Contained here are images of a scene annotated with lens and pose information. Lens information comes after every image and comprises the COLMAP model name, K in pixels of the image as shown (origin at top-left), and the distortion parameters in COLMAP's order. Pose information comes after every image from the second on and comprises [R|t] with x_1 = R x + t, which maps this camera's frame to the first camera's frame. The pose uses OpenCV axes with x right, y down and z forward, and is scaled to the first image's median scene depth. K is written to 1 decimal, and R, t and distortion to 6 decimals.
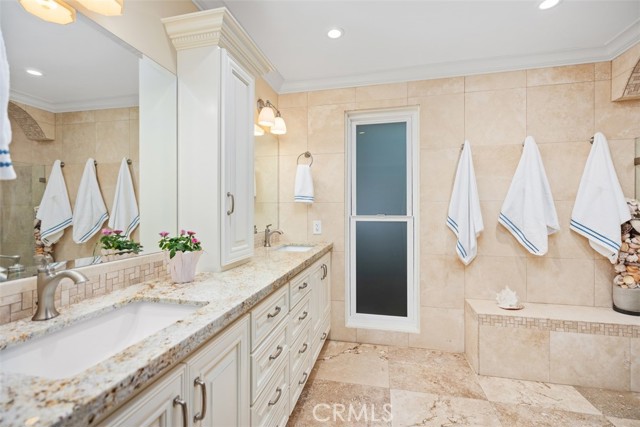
lens RADIAL K [[289.6, 0, 318.9], [0, 289.6, 211.8], [0, 0, 1]] dist [0.009298, -0.001503]
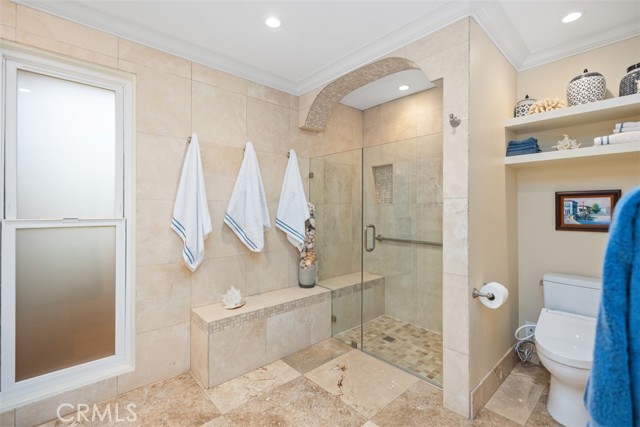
lens RADIAL K [[289.6, 0, 319.7], [0, 289.6, 209.0], [0, 0, 1]] dist [0.009298, -0.001503]
pose [[0.576865, 0.004528, 0.816827, -0.002933], [0.001628, 0.999976, -0.006693, -0.004280], [-0.816838, 0.005191, 0.576844, 0.170401]]
